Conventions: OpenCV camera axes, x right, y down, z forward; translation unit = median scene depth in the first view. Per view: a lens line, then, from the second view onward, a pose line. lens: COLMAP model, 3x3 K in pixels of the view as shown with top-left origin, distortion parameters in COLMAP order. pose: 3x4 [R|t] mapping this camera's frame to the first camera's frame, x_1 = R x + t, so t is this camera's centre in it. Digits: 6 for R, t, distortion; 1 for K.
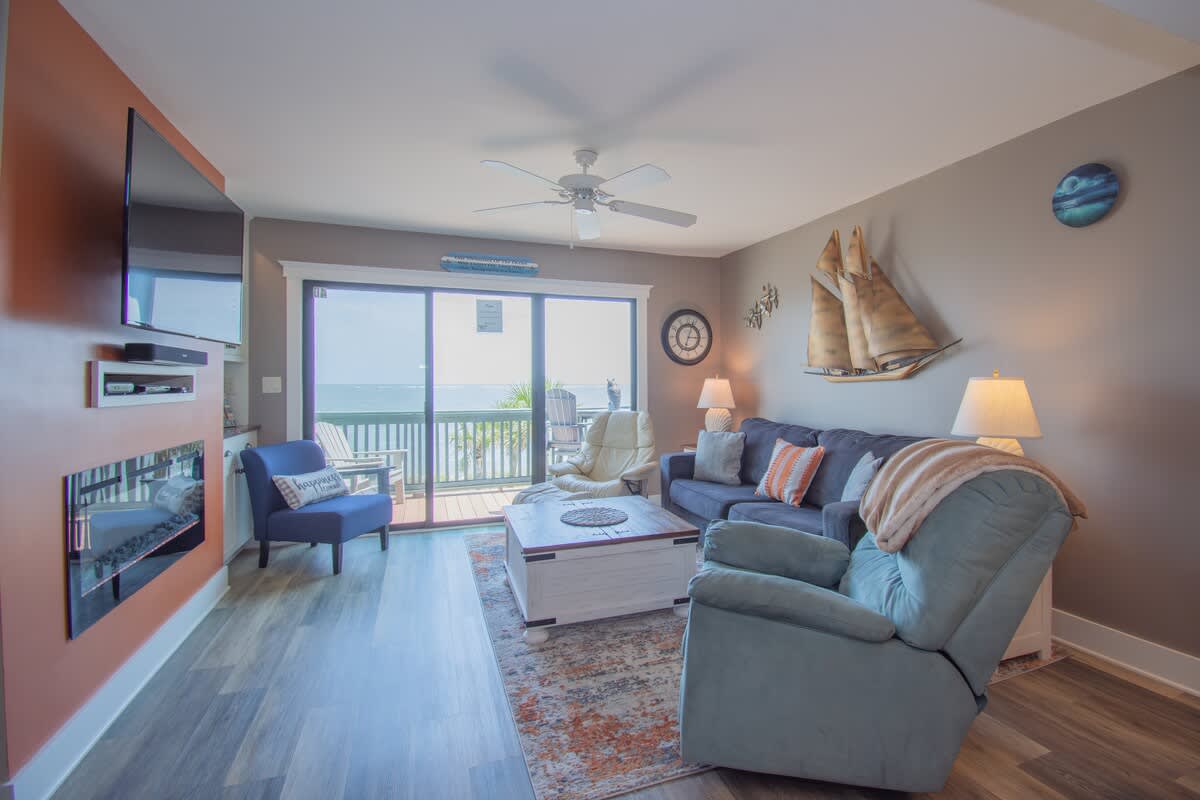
lens RADIAL K [[550.6, 0, 632.4], [0, 550.6, 383.6], [0, 0, 1]] dist [0.019022, -0.000148]
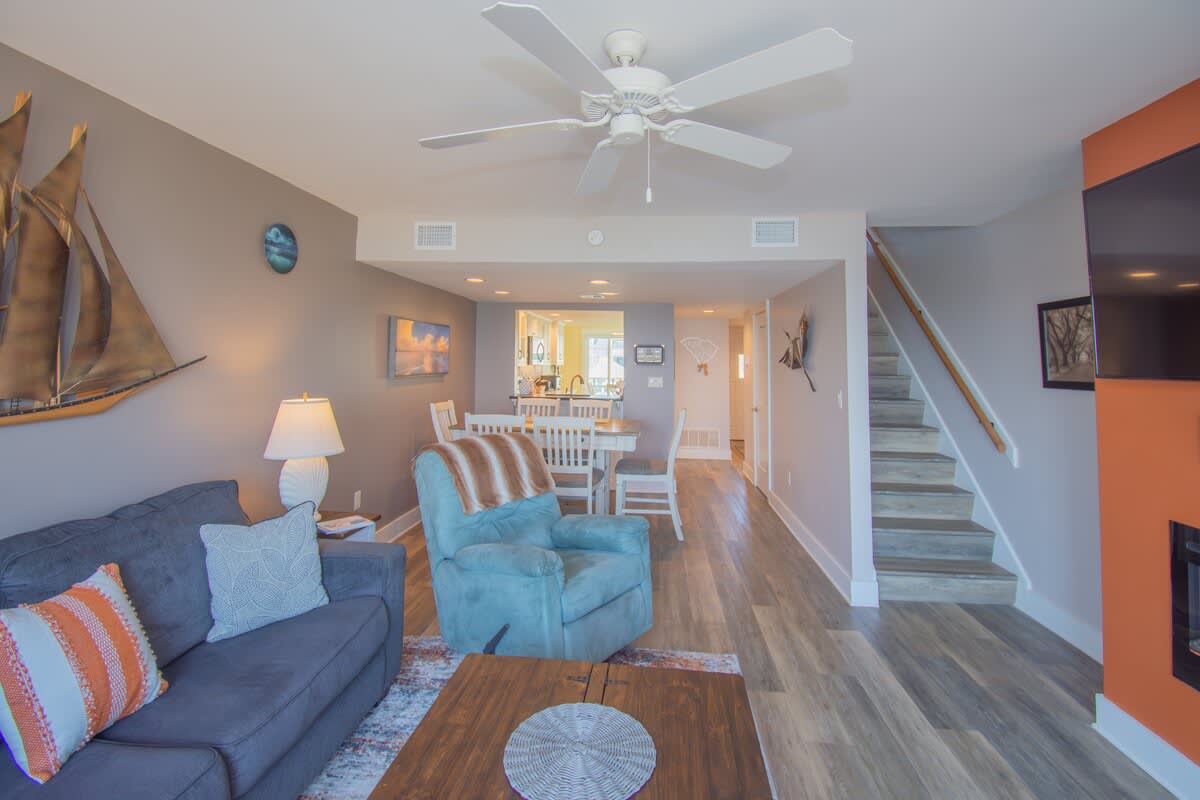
lens RADIAL K [[556.8, 0, 600.6], [0, 556.8, 337.8], [0, 0, 1]] dist [0.021465, -0.022561]
pose [[-0.894851, 0.010579, 0.446239, -0.214969], [-0.009305, 0.999060, -0.042342, -0.053844], [-0.446267, -0.042042, -0.893912, 1.025197]]
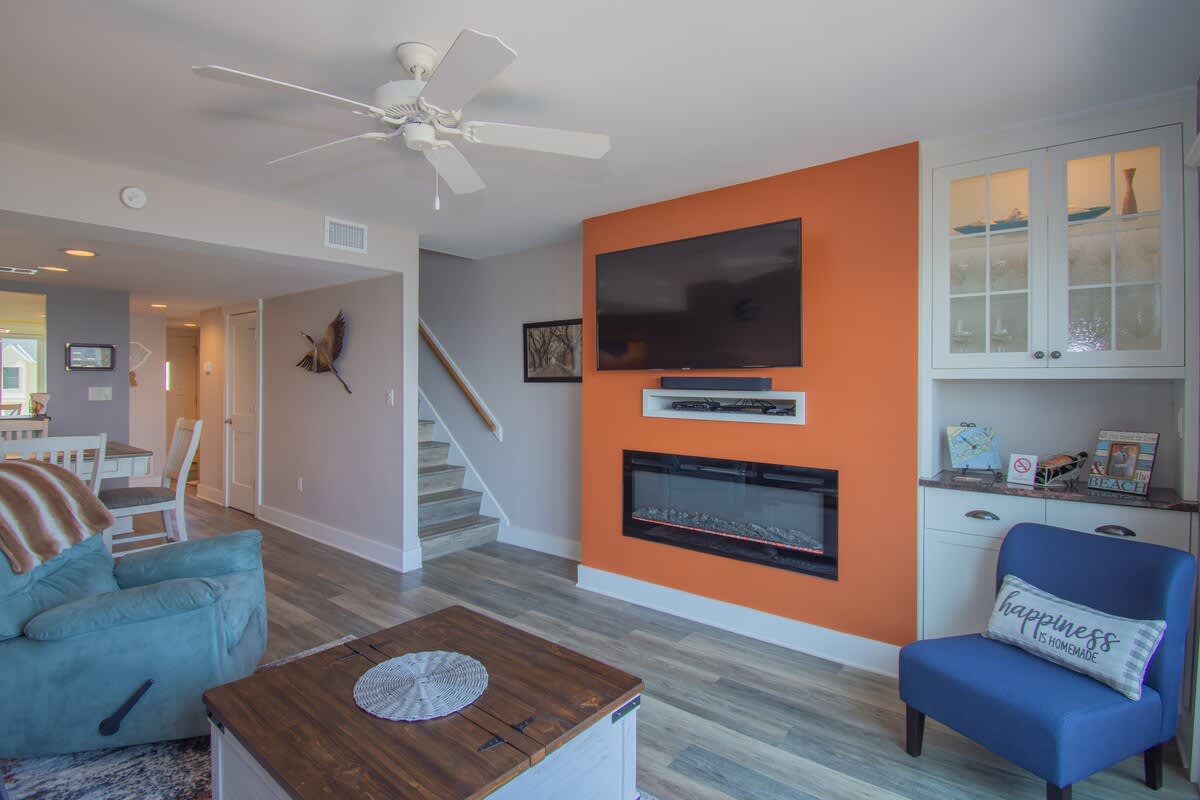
lens RADIAL K [[592.4, 0, 564.3], [0, 592.4, 392.2], [0, 0, 1]] dist [0.000357, -0.000224]
pose [[-0.881486, 0.010037, -0.472103, 0.052466], [-0.001575, 0.999706, 0.024195, -0.033604], [0.472207, 0.022071, -0.881211, 1.125801]]
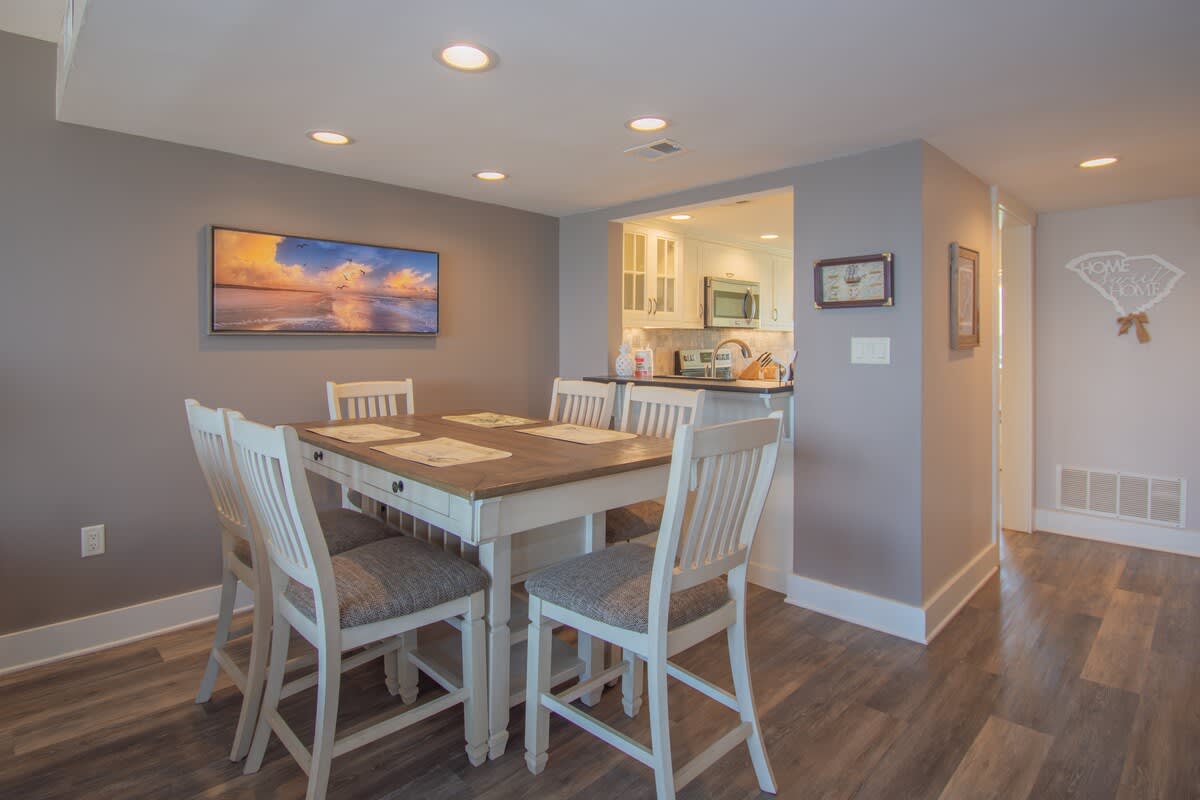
lens RADIAL K [[609.7, 0, 573.9], [0, 609.7, 361.4], [0, 0, 1]] dist [-0.000511, -0.000488]
pose [[-0.381735, -0.024763, 0.923940, -0.159120], [0.001965, 0.999617, 0.027604, -0.008142], [-0.924270, 0.012353, -0.381540, 0.182375]]
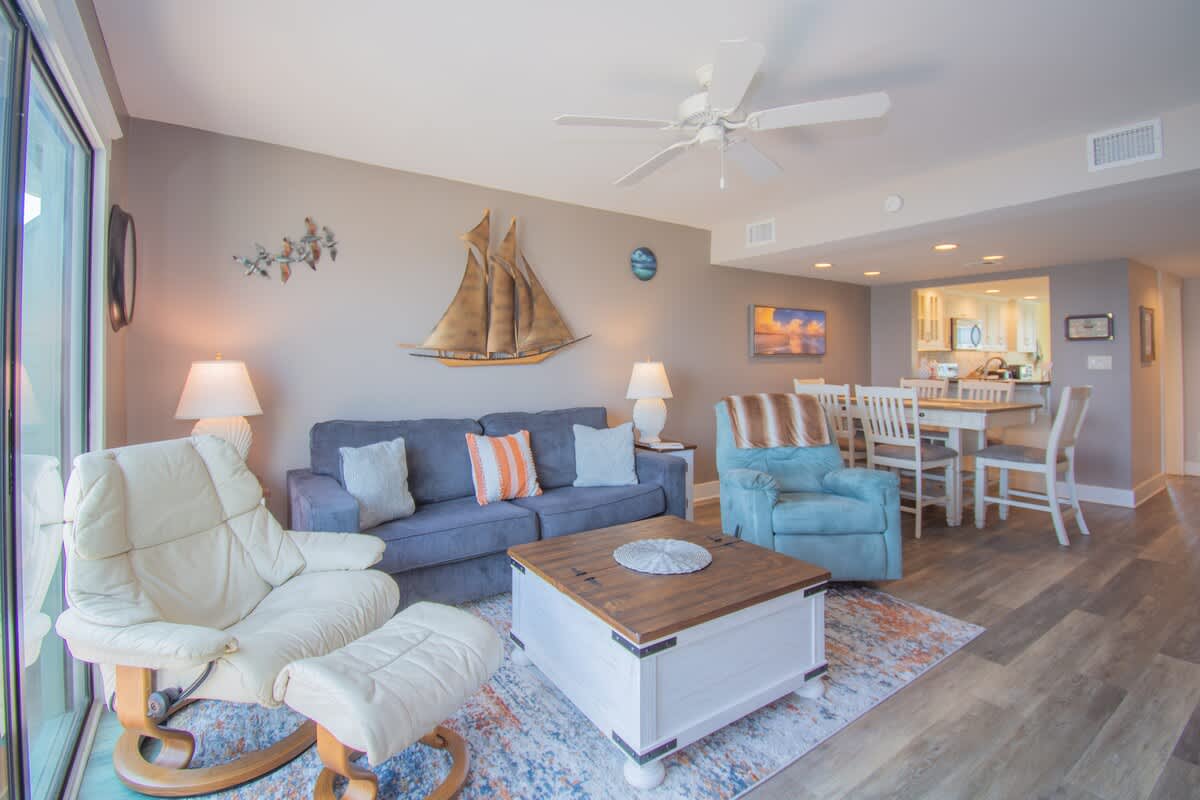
lens RADIAL K [[551.1, 0, 597.4], [0, 551.1, 365.3], [0, 0, 1]] dist [0.002622, -0.017750]
pose [[-0.230393, -0.001278, 0.973097, -0.535088], [0.005326, 0.999983, 0.002575, -0.004064], [-0.973083, 0.005776, -0.230382, 0.903775]]
